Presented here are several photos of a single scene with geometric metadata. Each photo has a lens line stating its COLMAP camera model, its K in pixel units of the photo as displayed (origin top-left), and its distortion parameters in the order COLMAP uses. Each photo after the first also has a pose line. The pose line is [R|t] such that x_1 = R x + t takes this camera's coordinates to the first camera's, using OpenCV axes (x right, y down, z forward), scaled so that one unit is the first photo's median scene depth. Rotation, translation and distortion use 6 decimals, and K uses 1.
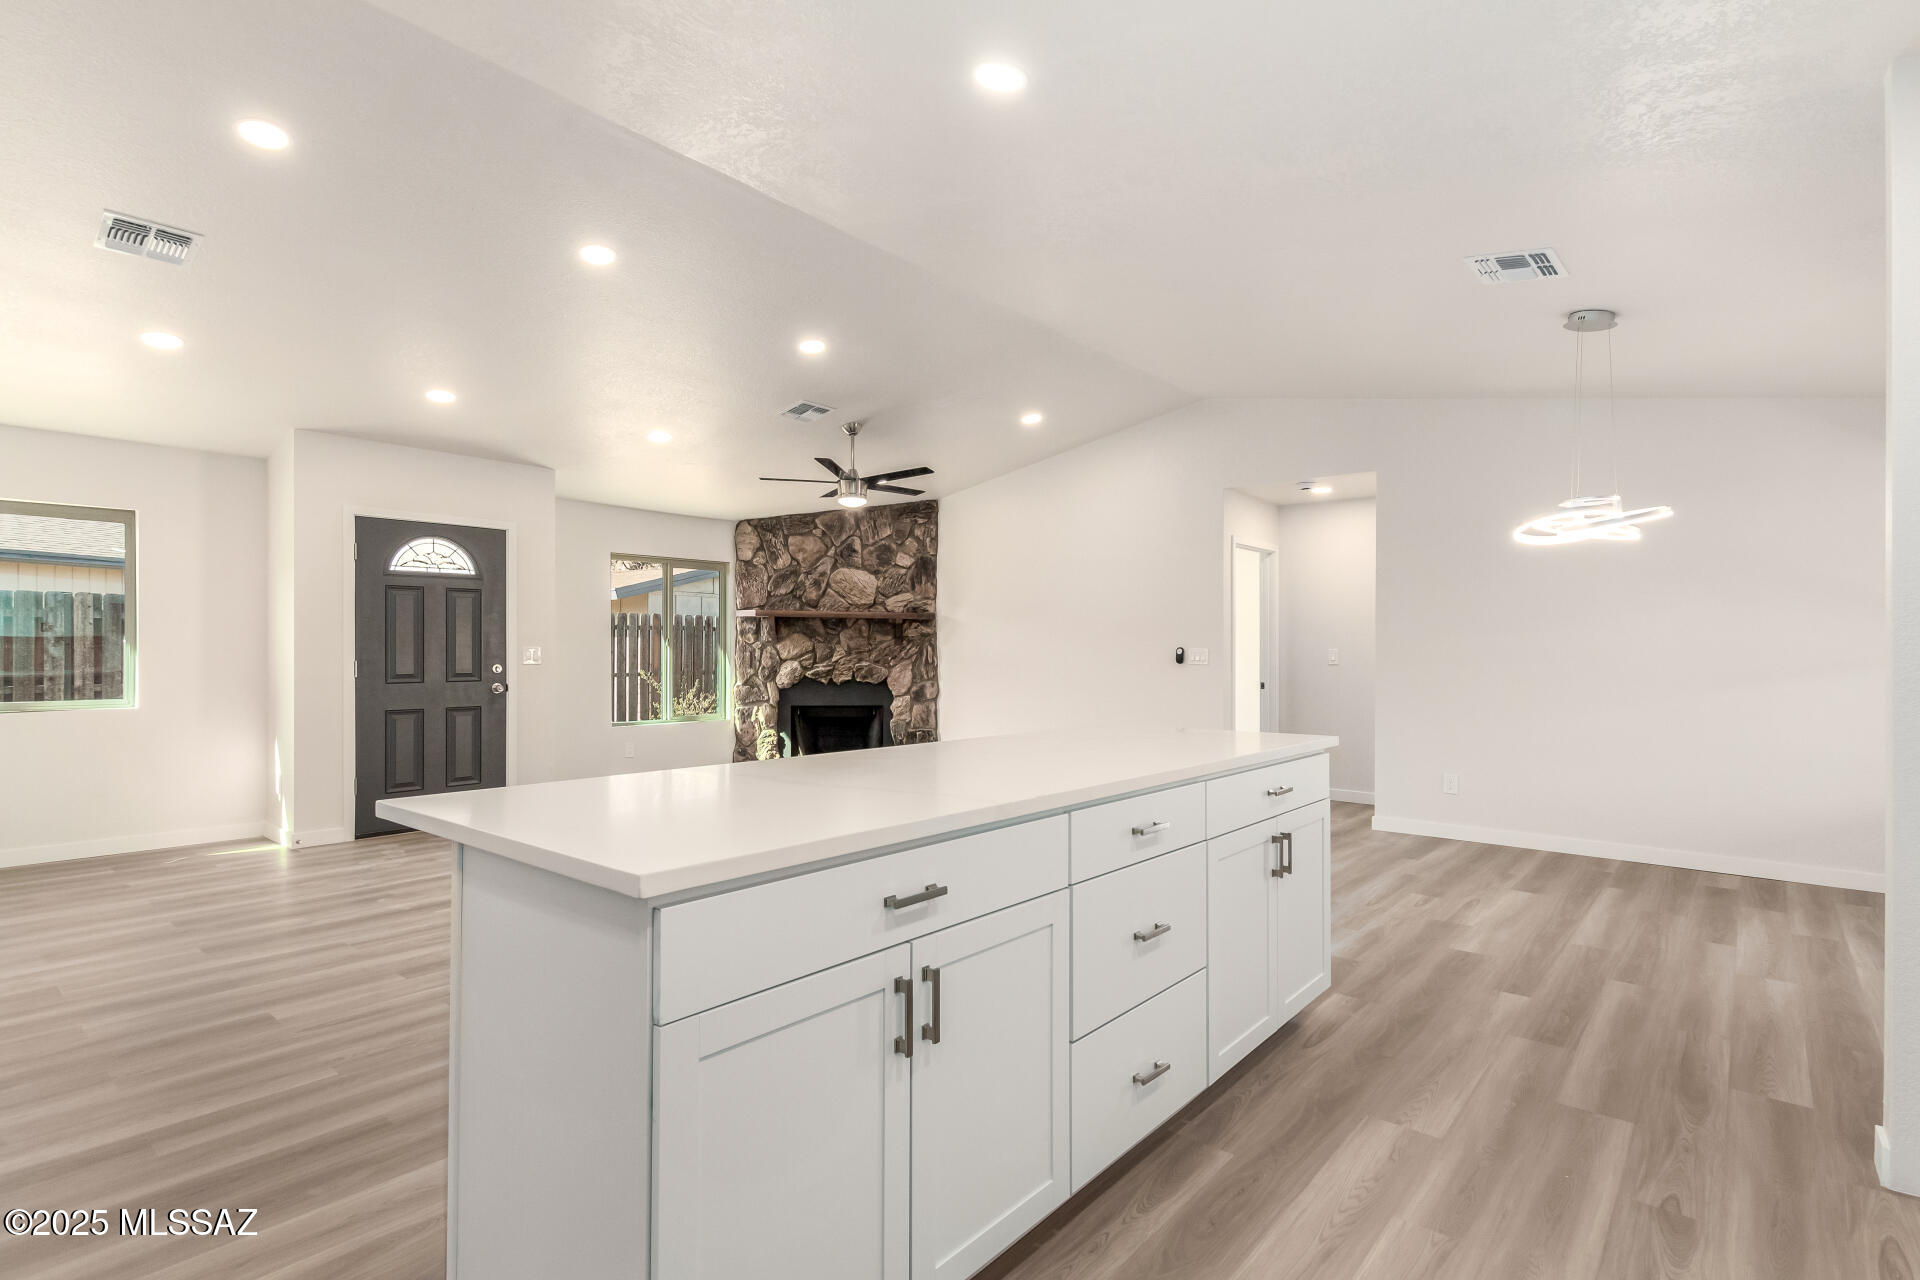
lens RADIAL K [[926.6, 0, 984.4], [0, 926.6, 647.4], [0, 0, 1]] dist [0.002234, -0.006089]
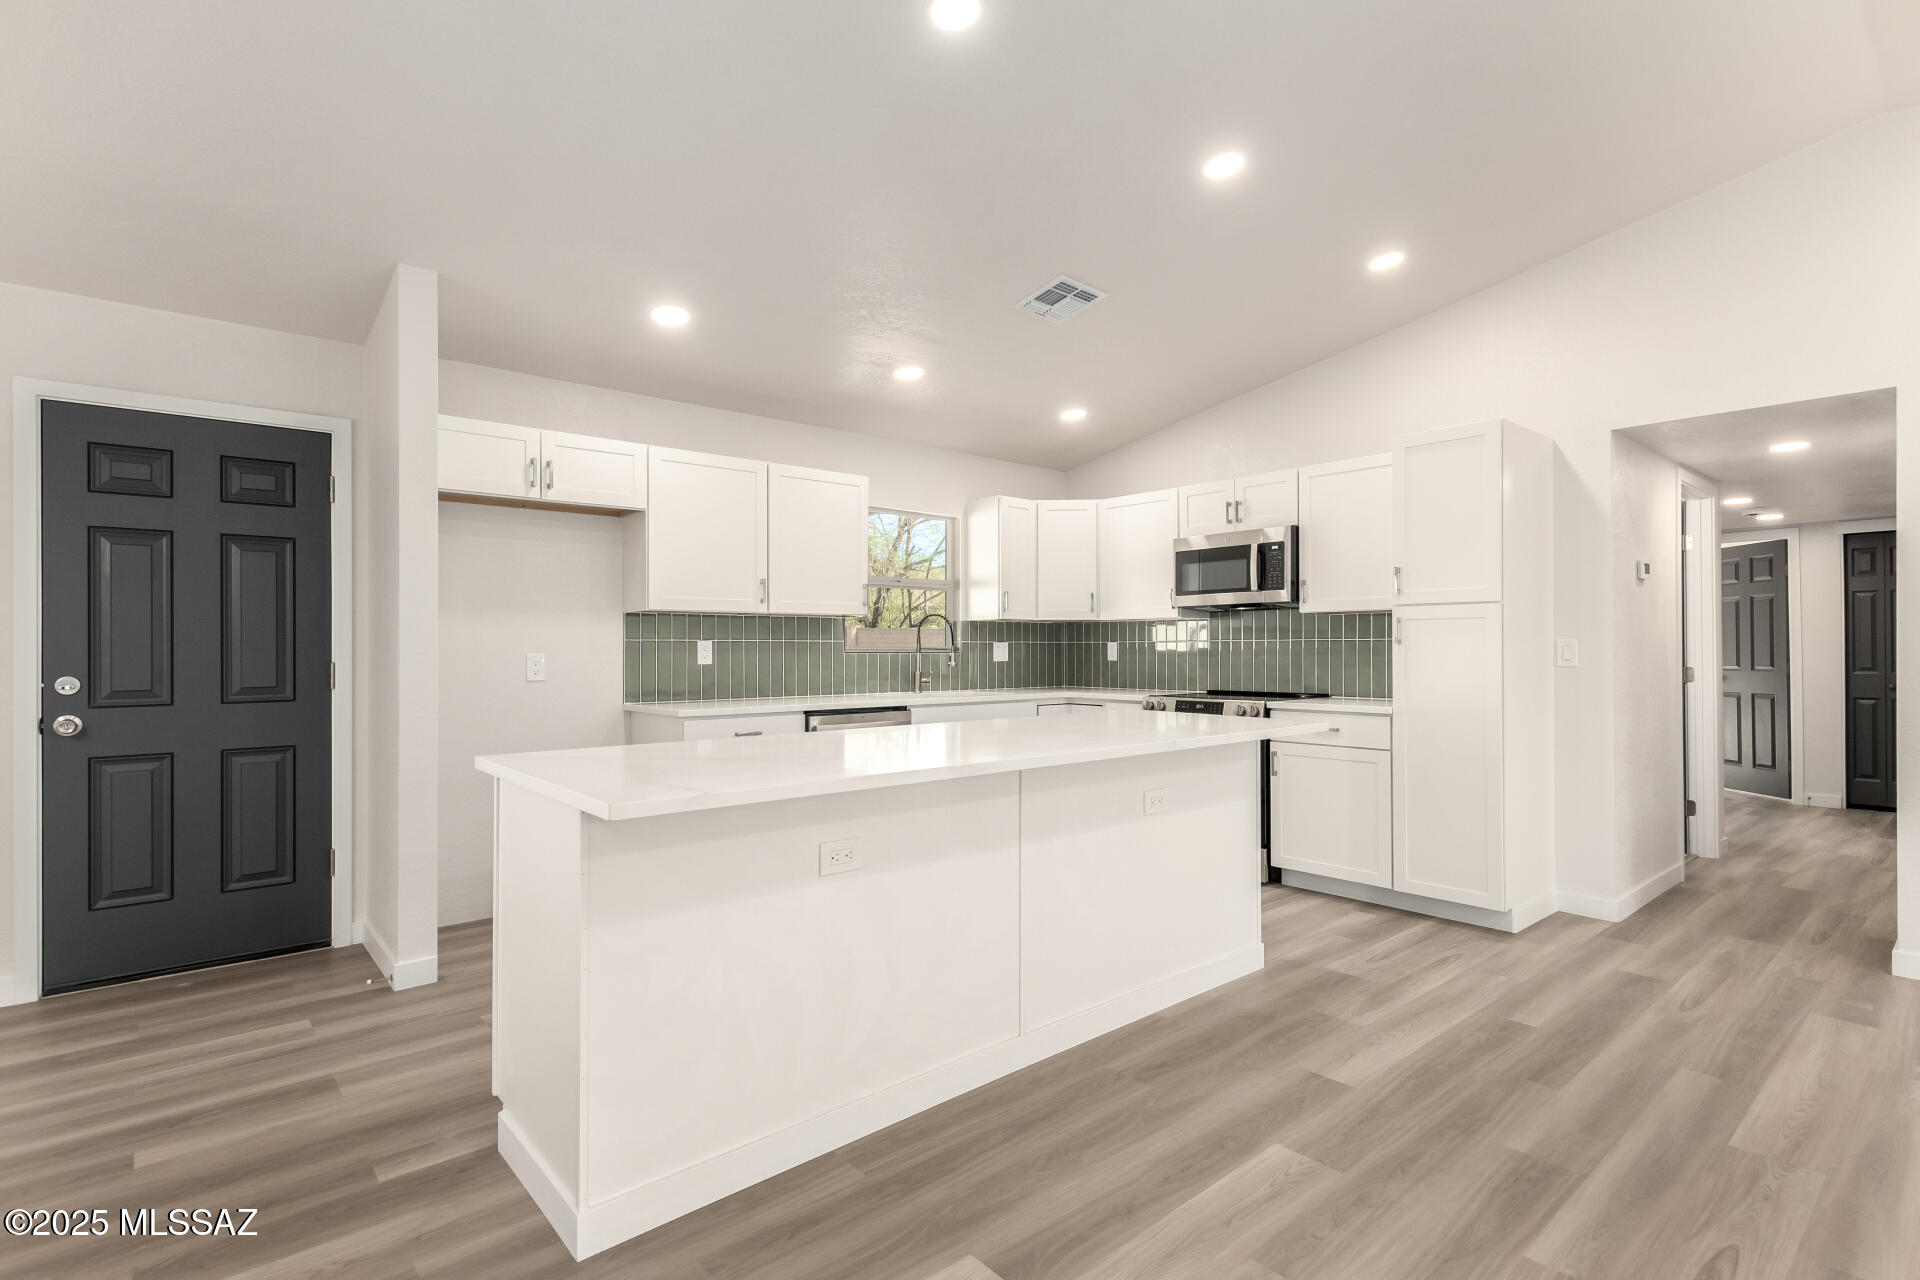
lens RADIAL K [[939.0, 0, 997.3], [0, 939.0, 639.2], [0, 0, 1]] dist [0.013915, -0.000596]
pose [[-0.989156, -0.001401, 0.146863, -0.049192], [-0.003069, 0.999933, -0.011132, 0.003556], [-0.146838, -0.011462, -0.989094, 0.587484]]
